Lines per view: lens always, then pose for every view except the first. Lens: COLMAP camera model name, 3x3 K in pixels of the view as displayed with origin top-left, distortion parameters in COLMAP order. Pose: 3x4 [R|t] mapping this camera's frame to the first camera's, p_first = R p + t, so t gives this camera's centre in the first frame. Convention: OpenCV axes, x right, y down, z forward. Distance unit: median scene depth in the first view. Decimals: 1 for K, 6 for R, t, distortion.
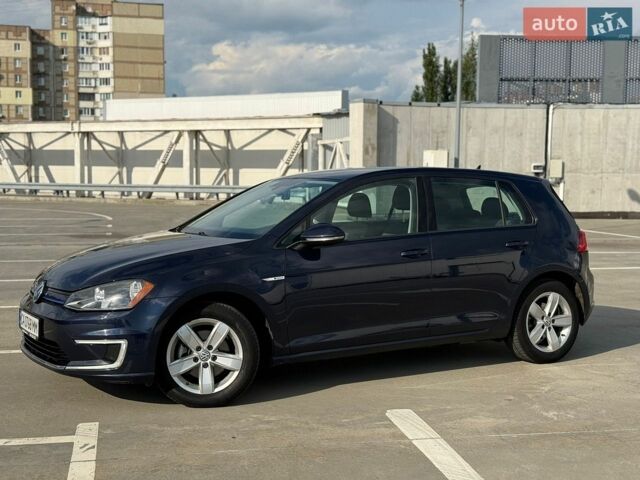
lens RADIAL K [[935.3, 0, 320.0], [0, 935.3, 240.0], [0, 0, 1]] dist [0.130671, -0.023884]
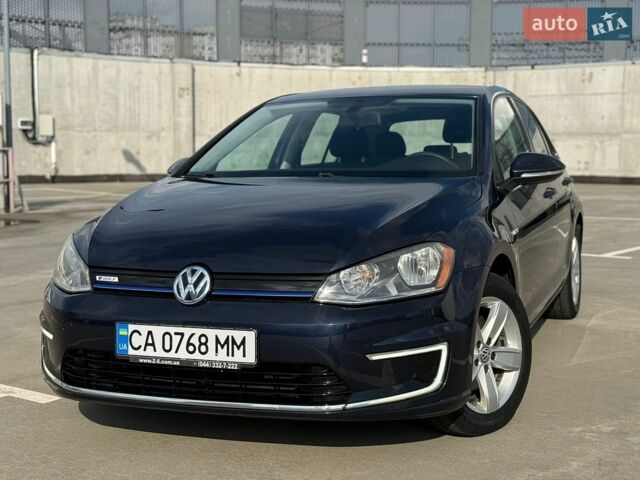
lens RADIAL K [[935.3, 0, 320.0], [0, 935.3, 240.0], [0, 0, 1]] dist [0.130671, -0.023884]
pose [[0.819880, -0.063090, 0.569049, -0.041483], [0.041146, 0.997833, 0.051346, -0.005374], [-0.571055, -0.018684, 0.820699, 0.147601]]
